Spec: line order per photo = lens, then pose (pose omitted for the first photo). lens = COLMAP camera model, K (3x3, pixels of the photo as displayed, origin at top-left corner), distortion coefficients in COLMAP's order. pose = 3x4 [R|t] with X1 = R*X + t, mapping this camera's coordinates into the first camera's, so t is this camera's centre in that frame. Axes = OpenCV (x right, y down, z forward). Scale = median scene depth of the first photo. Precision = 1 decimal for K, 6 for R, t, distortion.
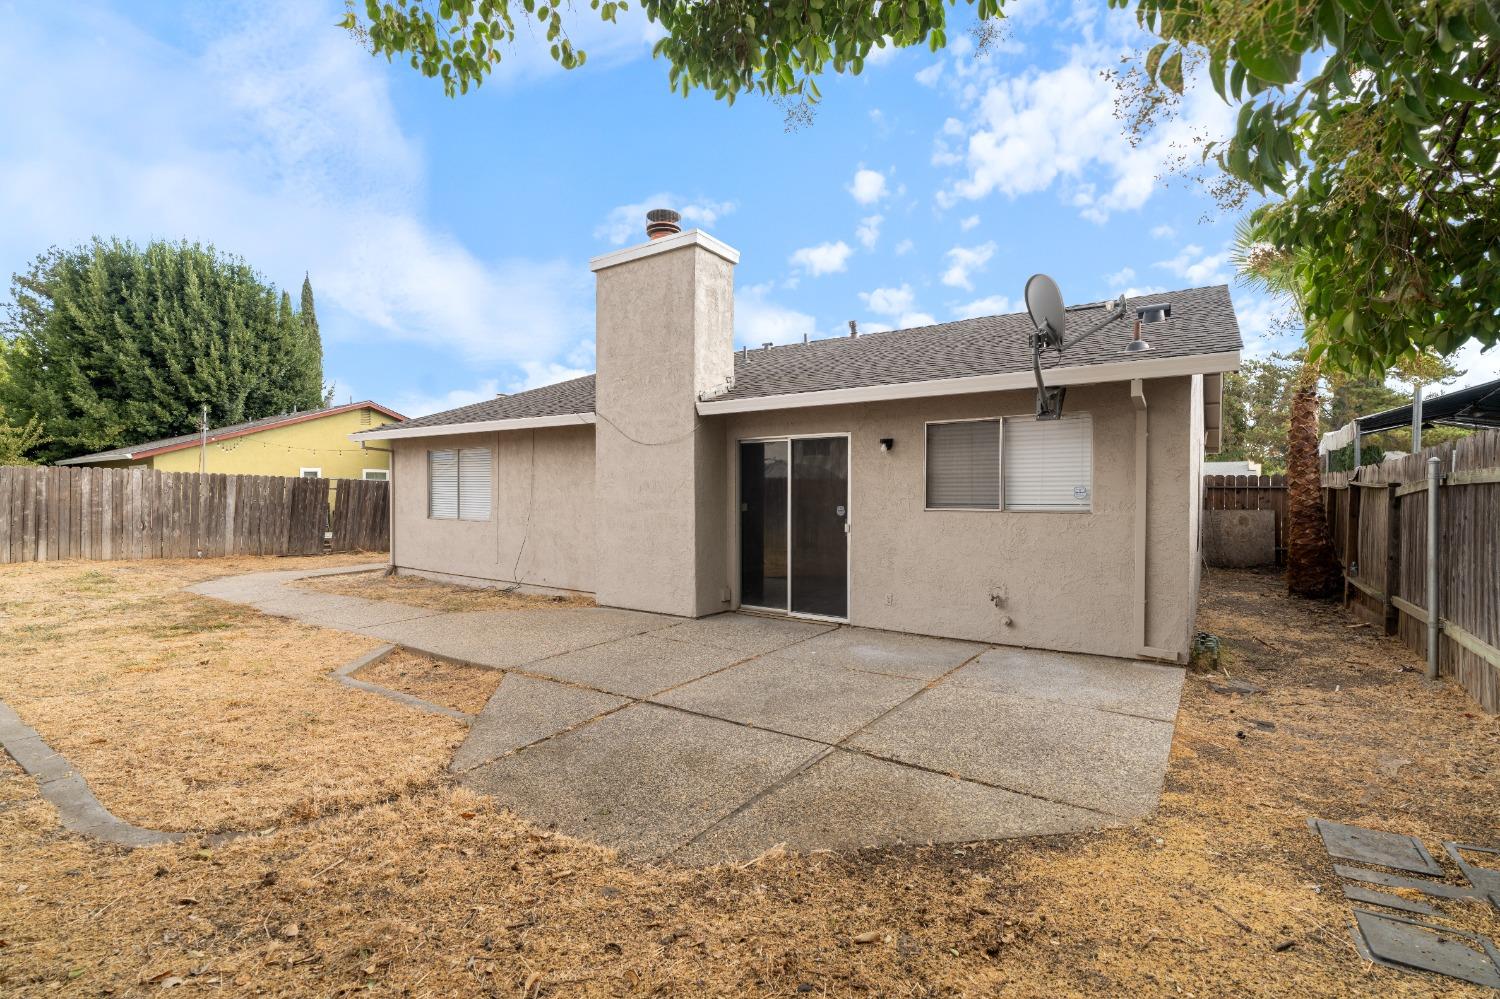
lens RADIAL K [[682.0, 0, 751.0], [0, 682.0, 487.2], [0, 0, 1]] dist [-0.001259, 0.001092]
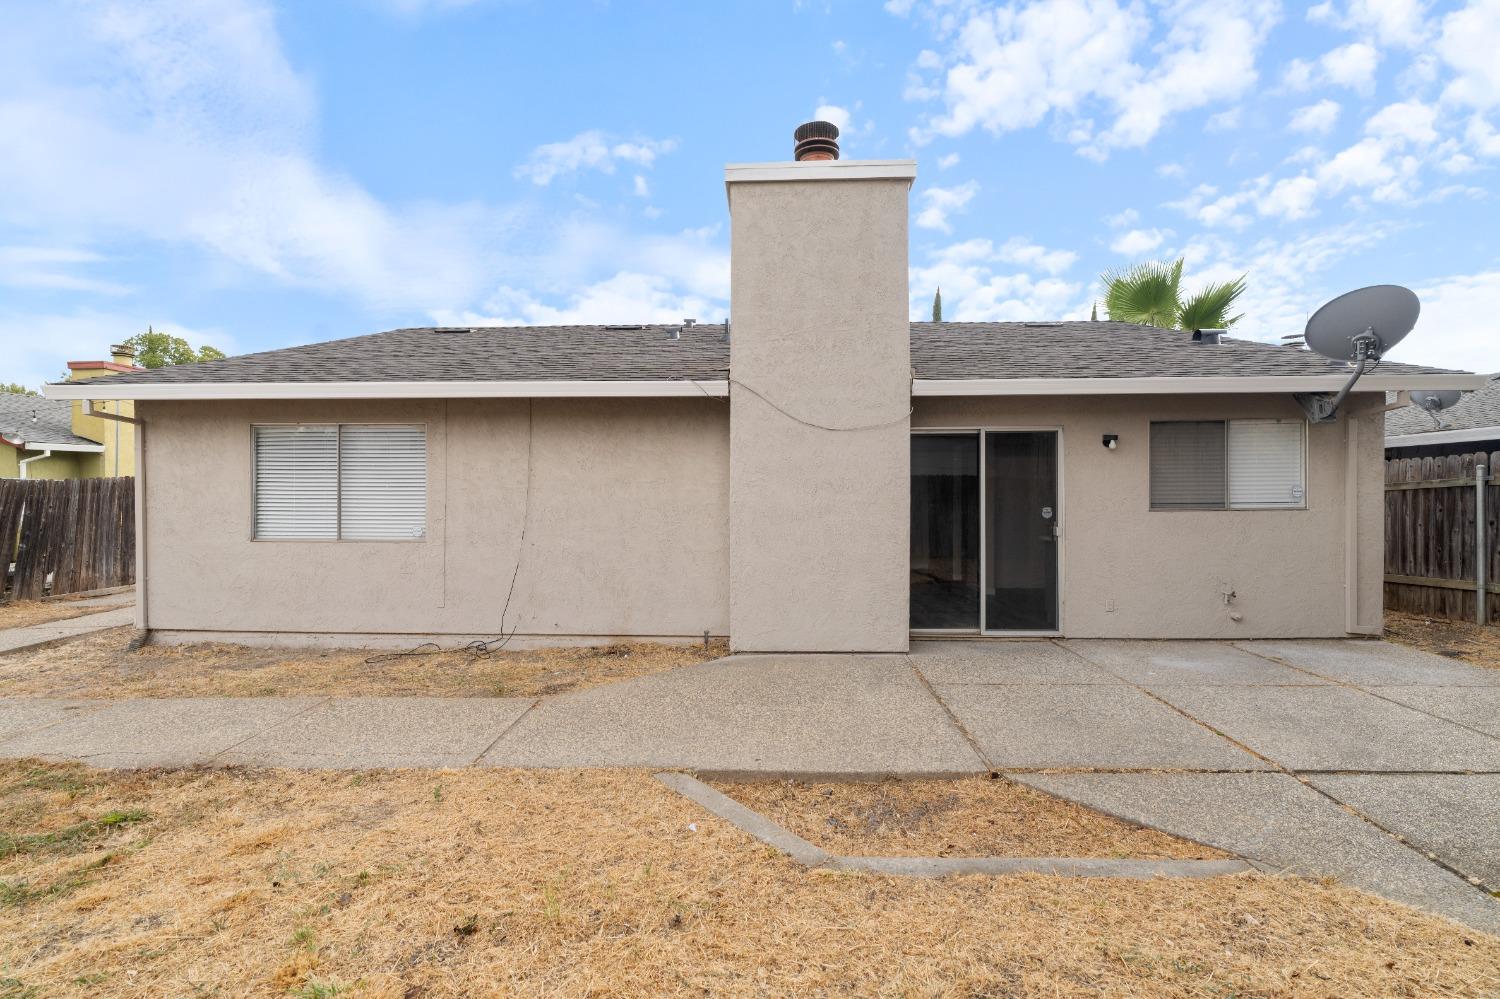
lens RADIAL K [[682.0, 0, 751.0], [0, 682.0, 487.2], [0, 0, 1]] dist [-0.001259, 0.001092]
pose [[0.839474, 0.001821, 0.543398, -0.657617], [0.000772, 0.999989, -0.004543, 0.004349], [-0.543400, 0.004233, 0.839463, 0.433348]]
